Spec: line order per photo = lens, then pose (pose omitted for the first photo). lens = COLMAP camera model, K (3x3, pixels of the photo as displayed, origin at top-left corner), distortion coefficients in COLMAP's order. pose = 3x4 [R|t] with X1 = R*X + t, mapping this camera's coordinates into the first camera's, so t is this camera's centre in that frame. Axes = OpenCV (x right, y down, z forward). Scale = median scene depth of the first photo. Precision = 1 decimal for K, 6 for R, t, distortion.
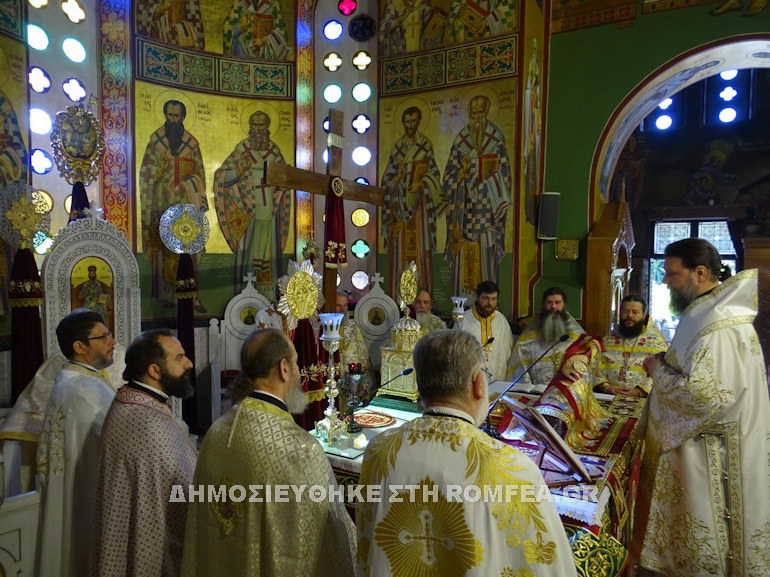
lens RADIAL K [[554.6, 0, 390.5], [0, 554.6, 283.8], [0, 0, 1]] dist [0.002113, -0.000638]
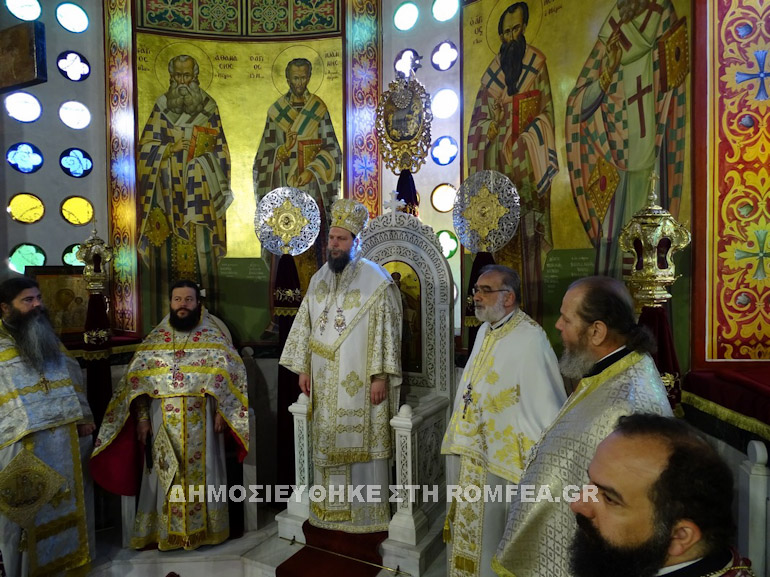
lens RADIAL K [[554.6, 0, 390.5], [0, 554.6, 283.8], [0, 0, 1]] dist [0.002113, -0.000638]
pose [[0.032095, 0.018695, -0.999310, 0.226891], [-0.034377, 0.999254, 0.017590, -0.026055], [0.998893, 0.033788, 0.032713, 0.844532]]
